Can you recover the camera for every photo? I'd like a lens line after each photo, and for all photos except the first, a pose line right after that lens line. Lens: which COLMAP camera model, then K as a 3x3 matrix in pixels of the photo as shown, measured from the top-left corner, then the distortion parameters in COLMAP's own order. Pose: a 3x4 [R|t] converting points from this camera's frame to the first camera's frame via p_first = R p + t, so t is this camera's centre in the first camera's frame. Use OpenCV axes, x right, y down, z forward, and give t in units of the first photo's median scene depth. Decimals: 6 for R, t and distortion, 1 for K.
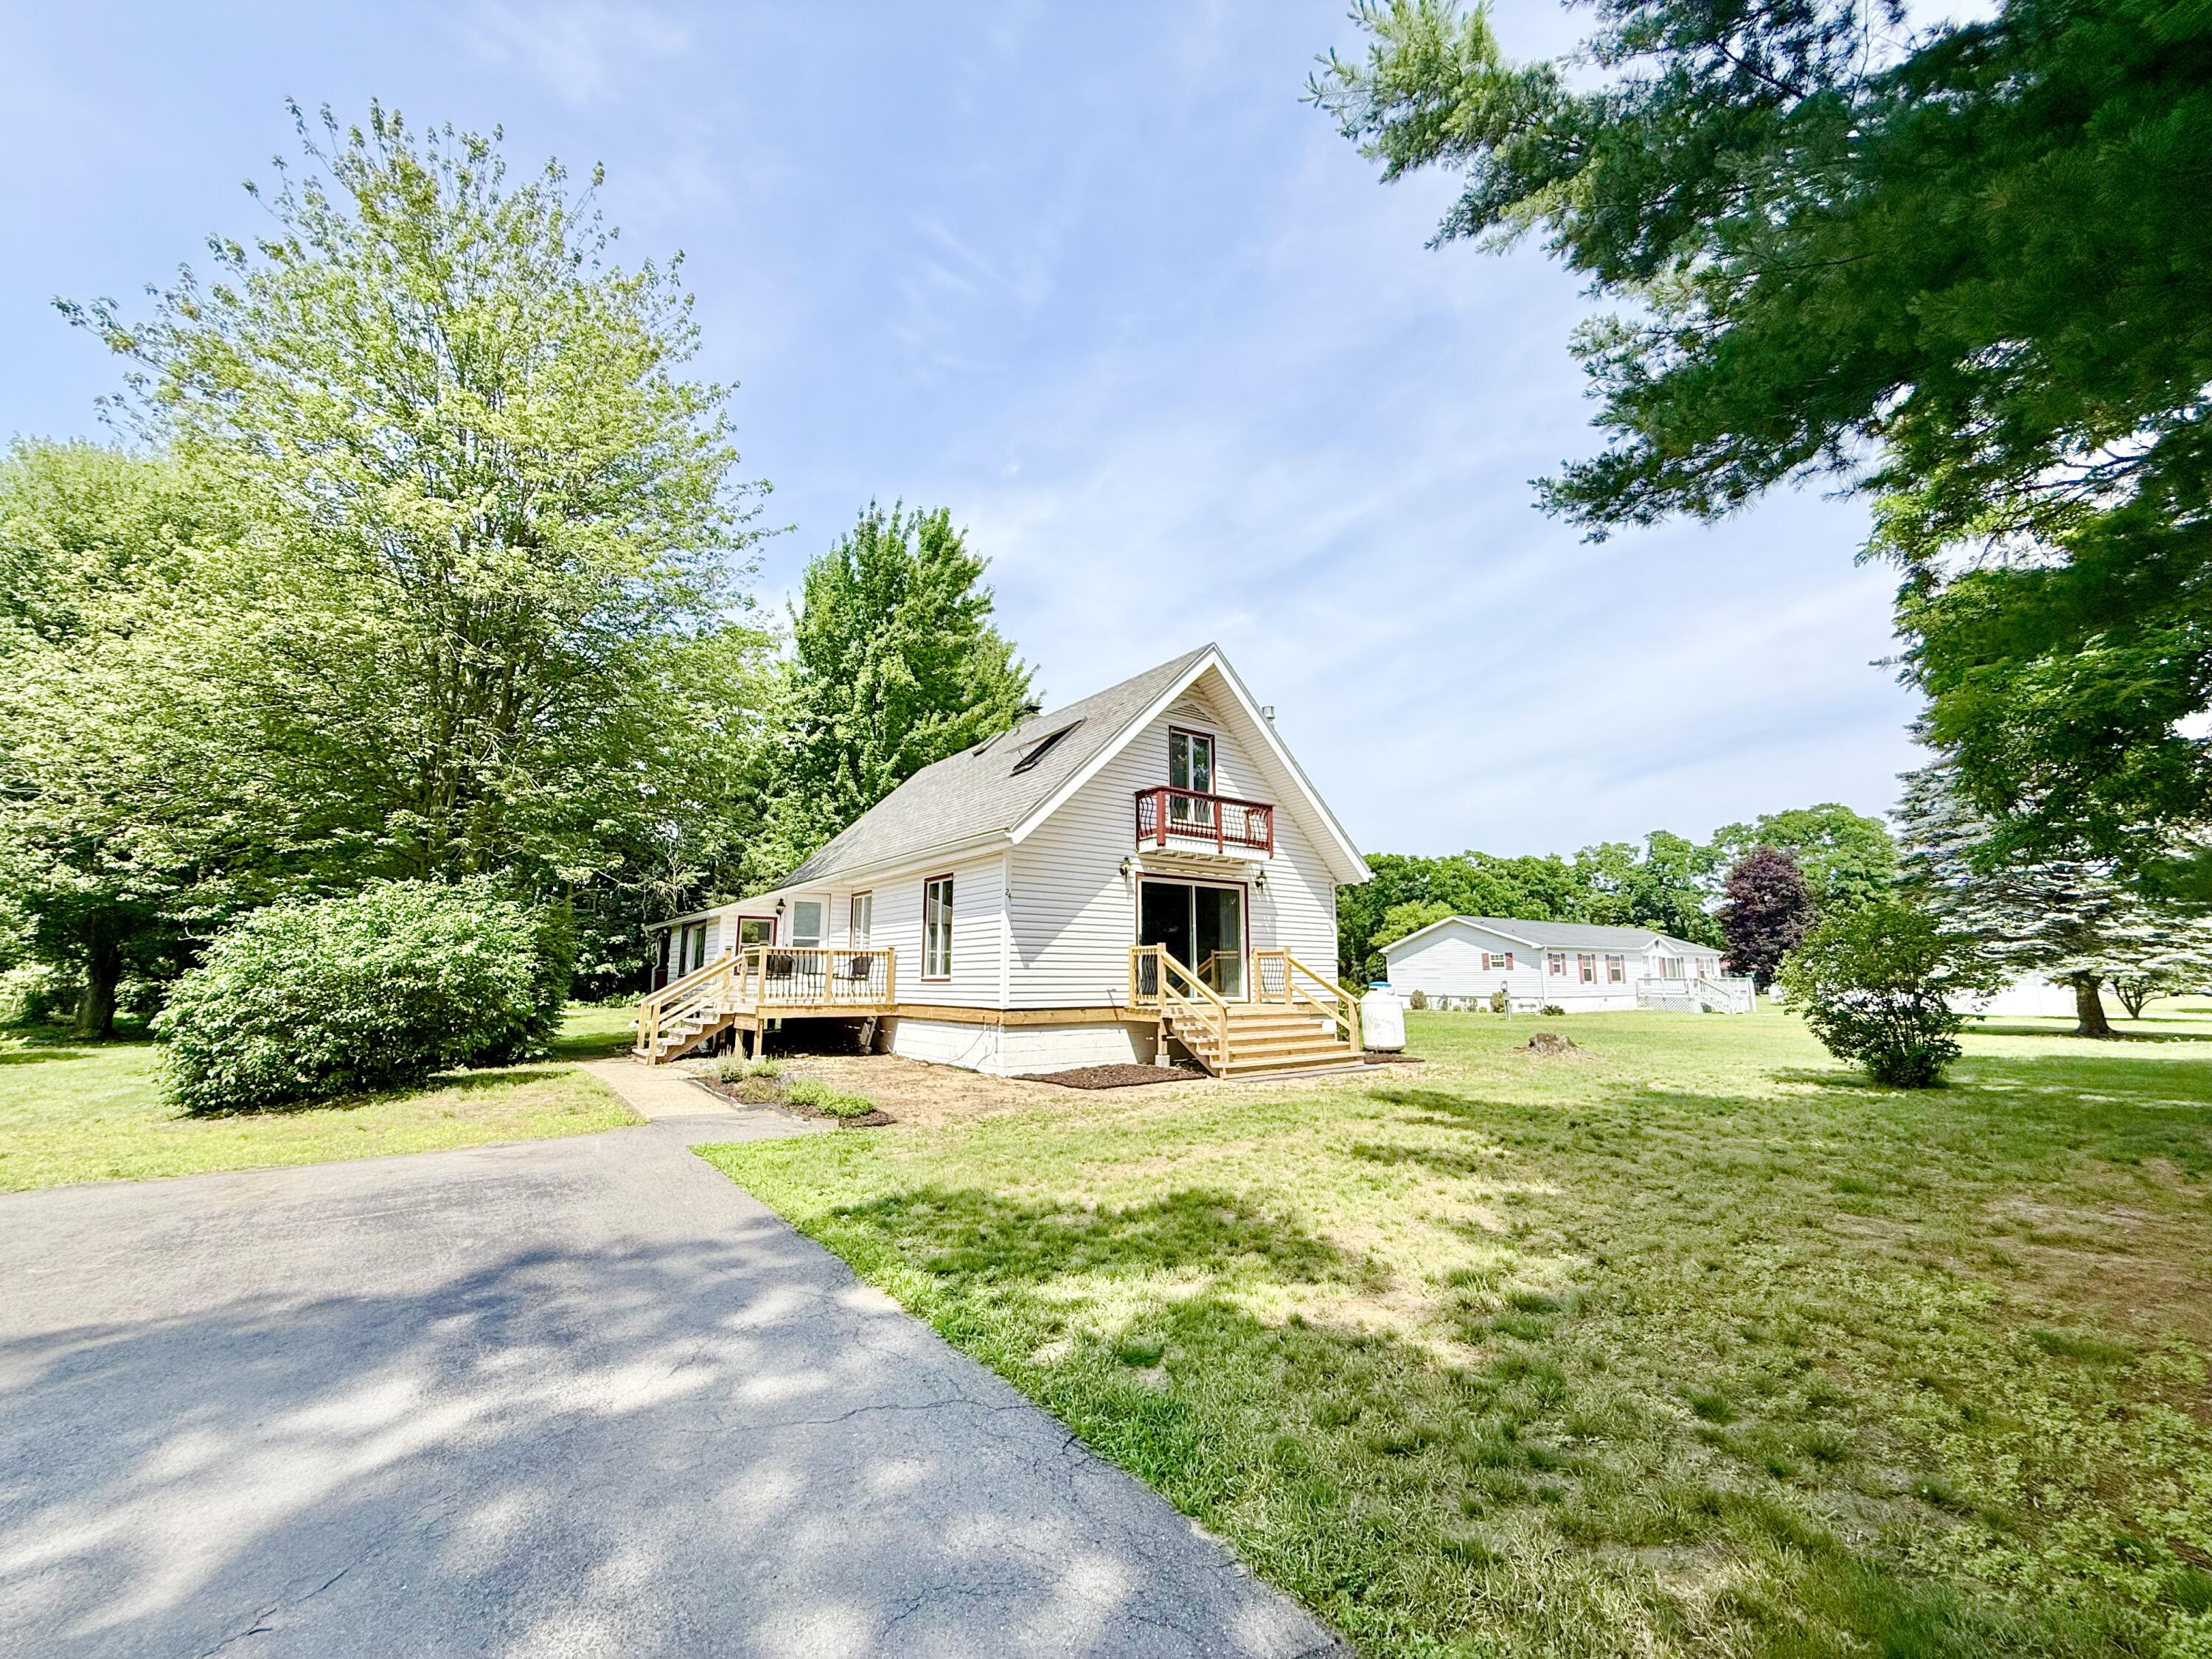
lens RADIAL K [[881.5, 0, 1107.3], [0, 881.5, 818.4], [0, 0, 1]] dist [-0.001359, 0.000153]
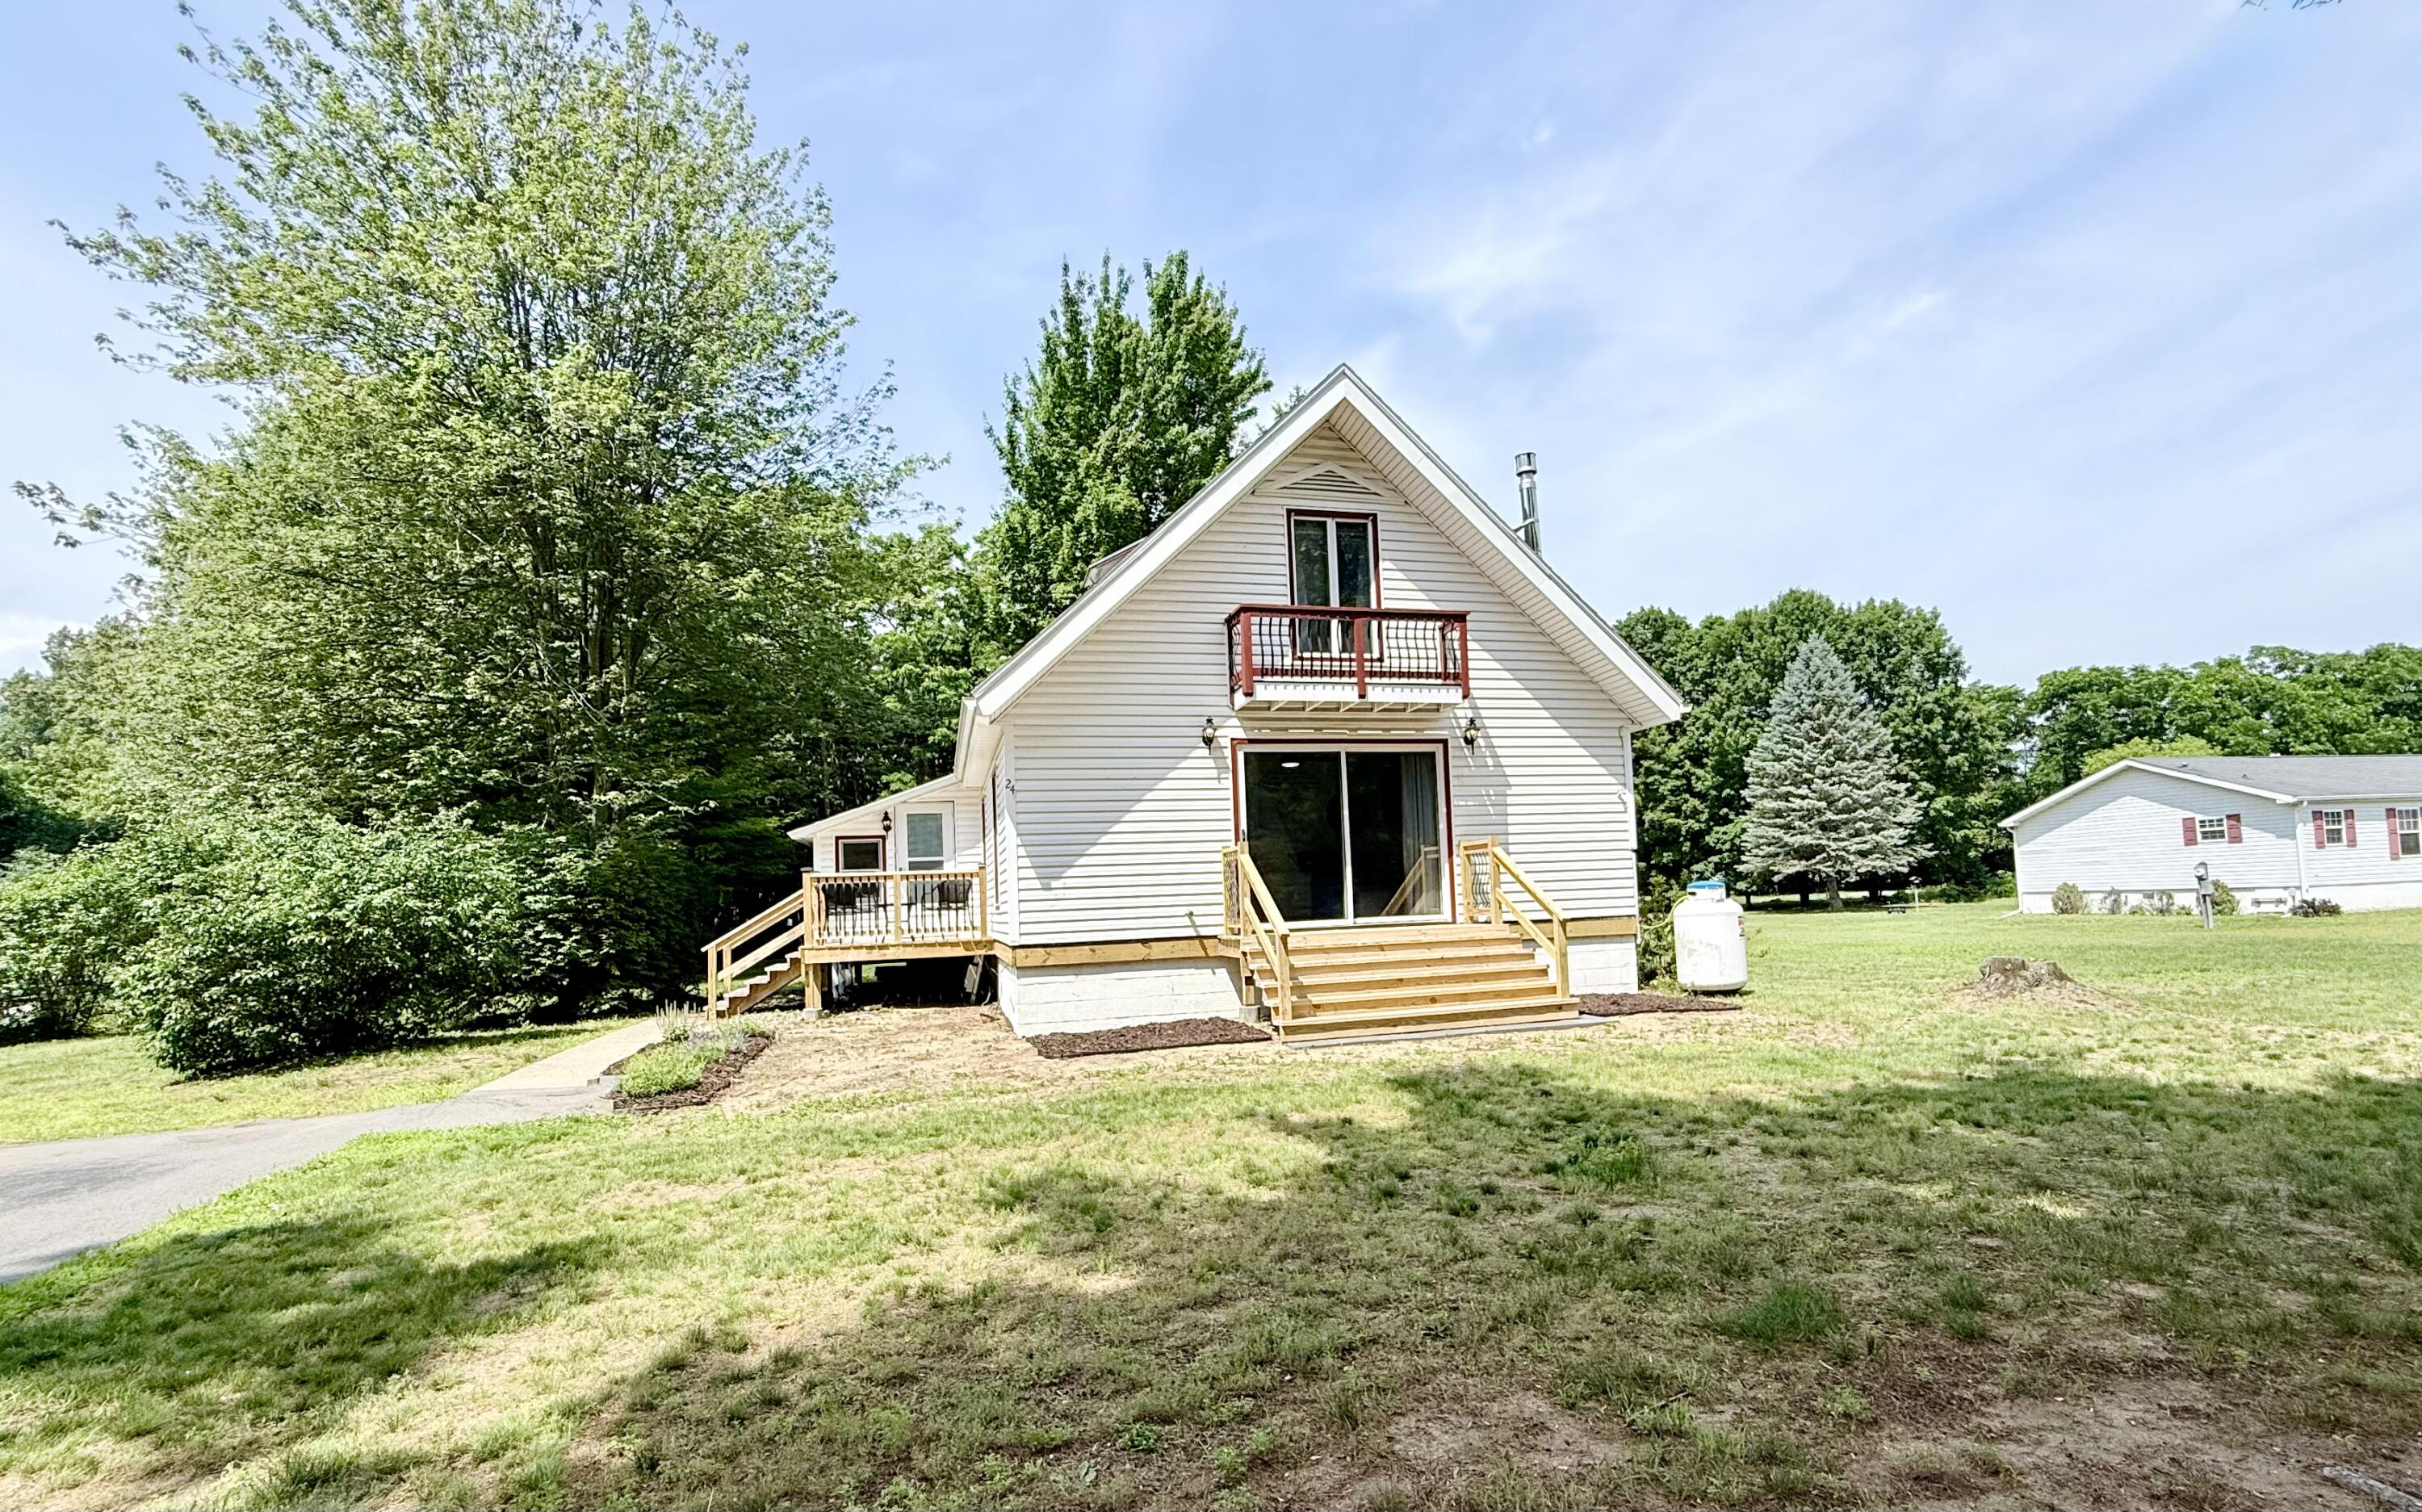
lens RADIAL K [[1150.8, 0, 1288.4], [0, 1150.8, 829.7], [0, 0, 1]] dist [-0.001269, 0.000751]
pose [[0.933348, -0.060432, -0.353850, 0.350203], [0.104655, 0.988715, 0.107194, 0.036416], [0.343379, -0.137081, 0.929139, 0.174449]]
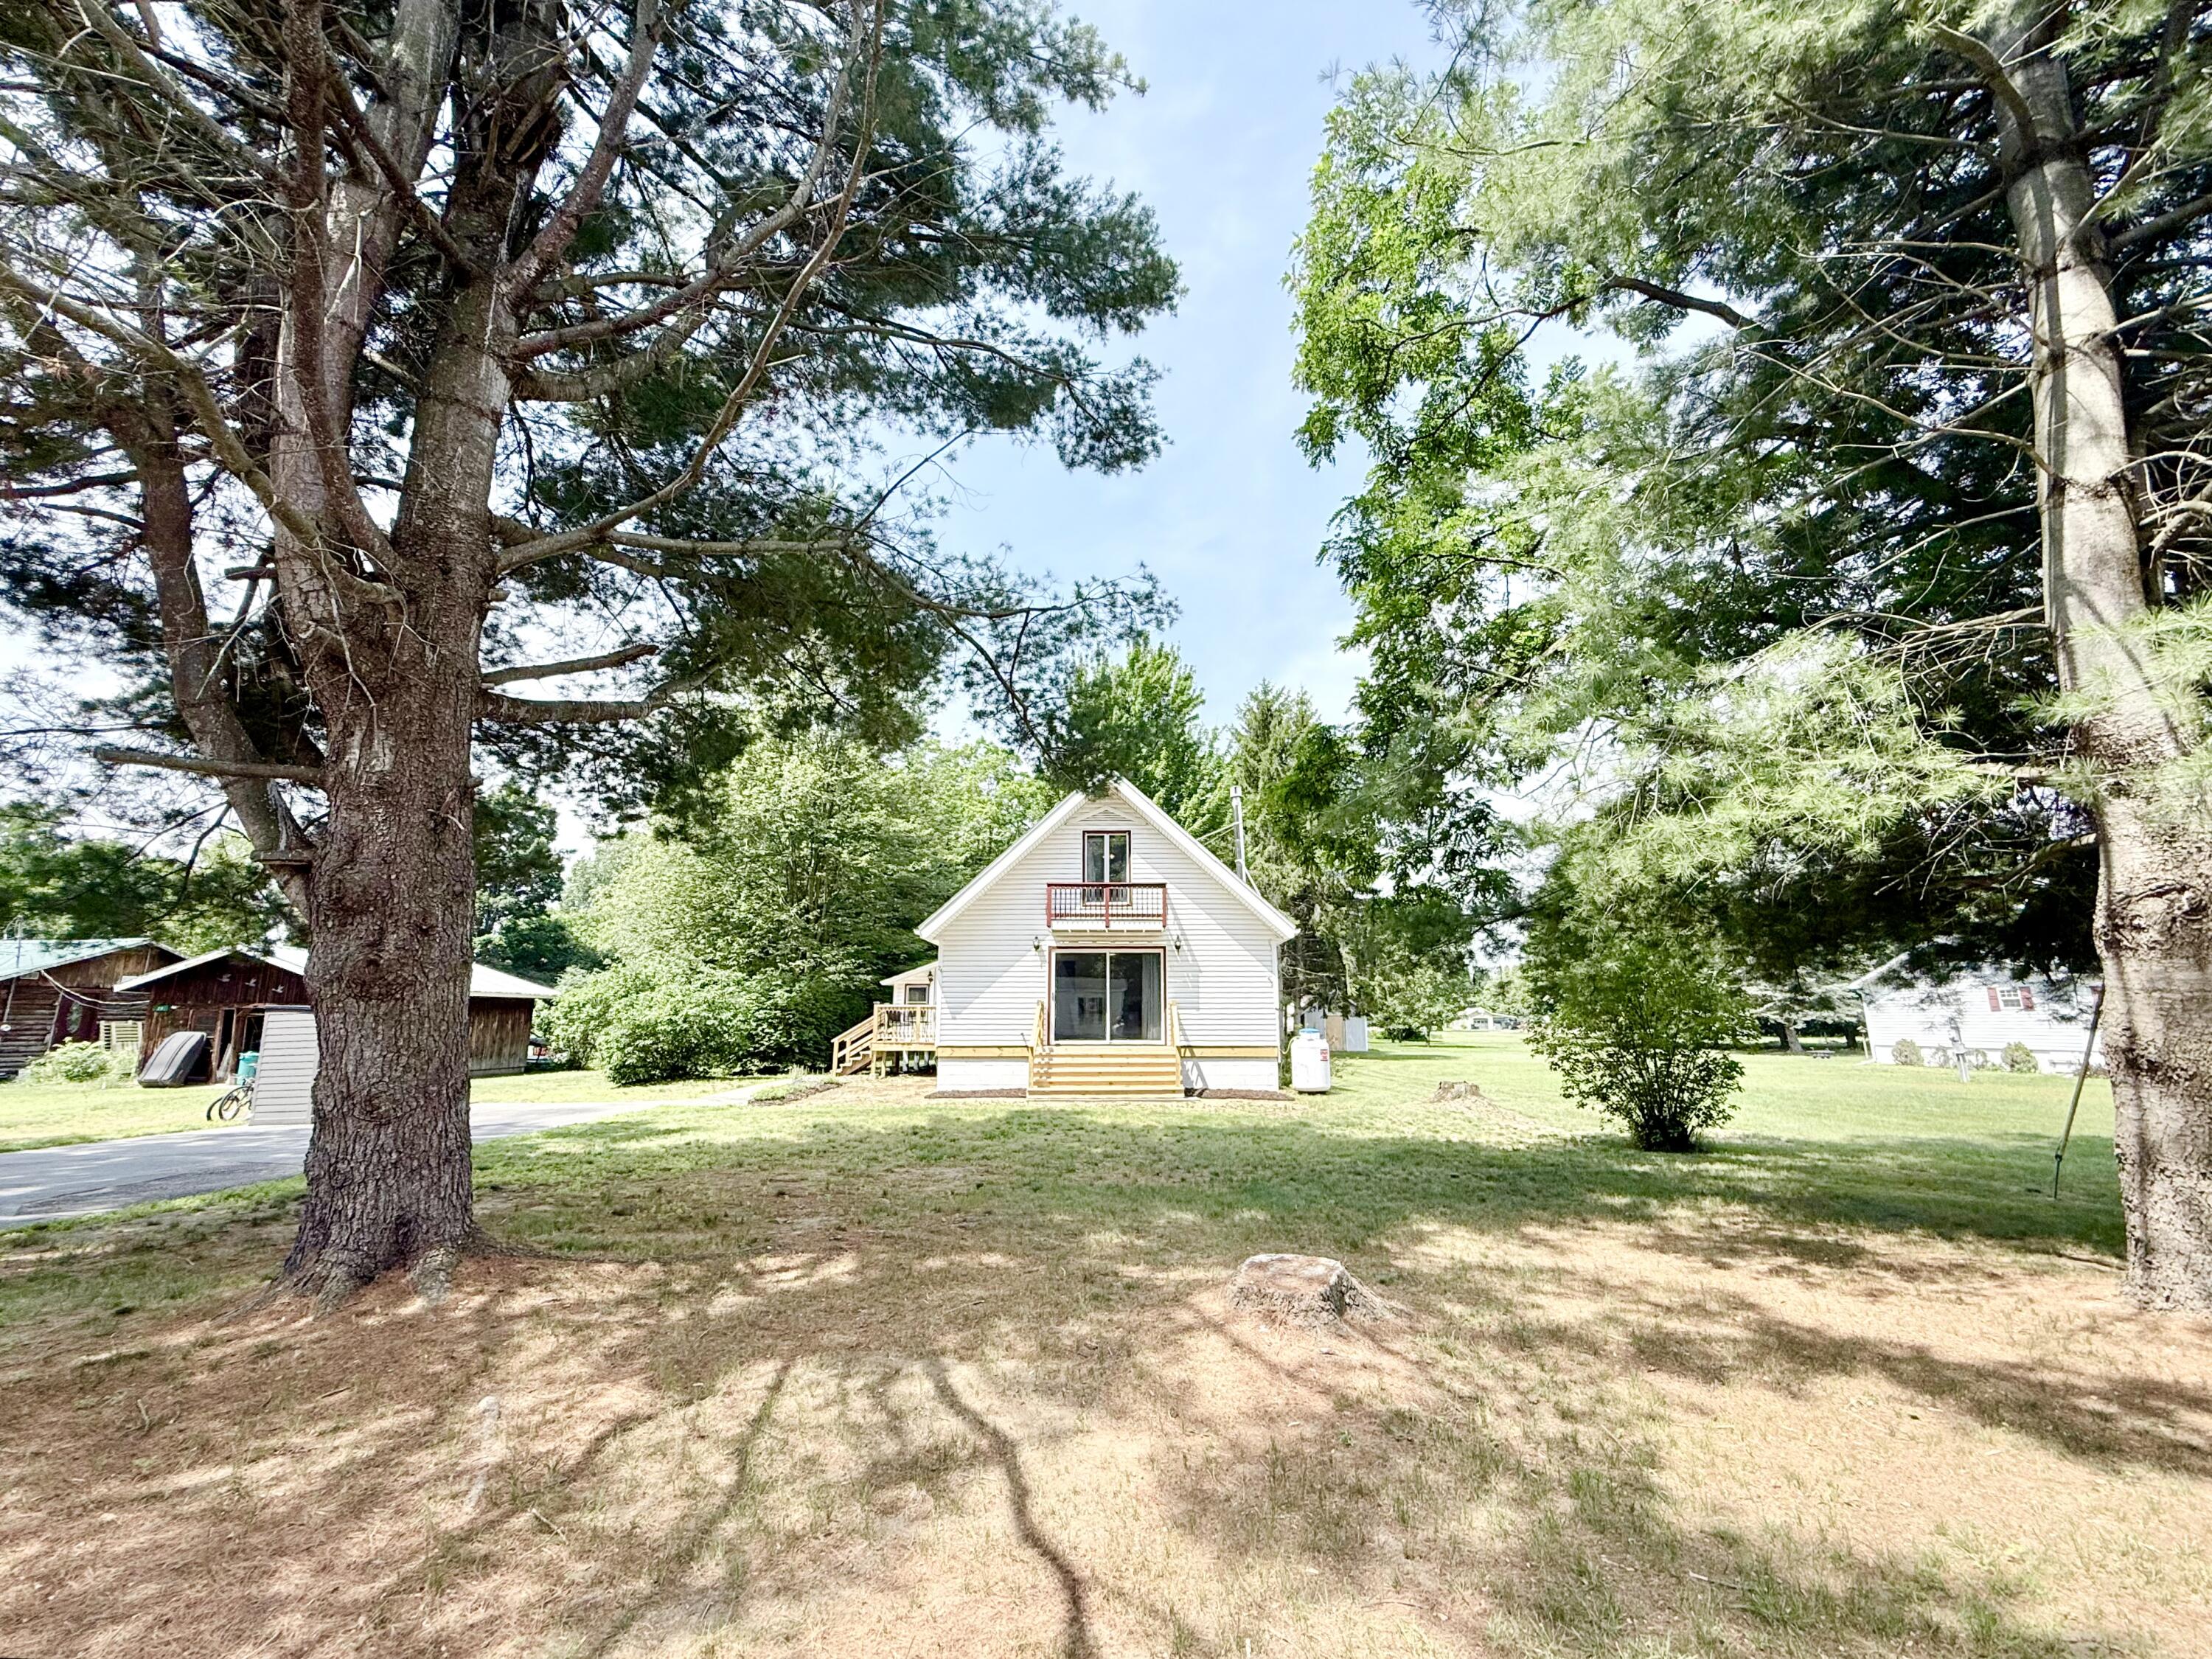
lens RADIAL K [[881.5, 0, 1100.3], [0, 881.5, 831.9], [0, 0, 1]] dist [-0.001359, 0.000153]
pose [[0.792378, -0.130001, -0.596017, 0.855385], [0.109734, 0.991467, -0.070370, -0.009525], [0.600080, -0.009644, 0.799882, -0.033667]]
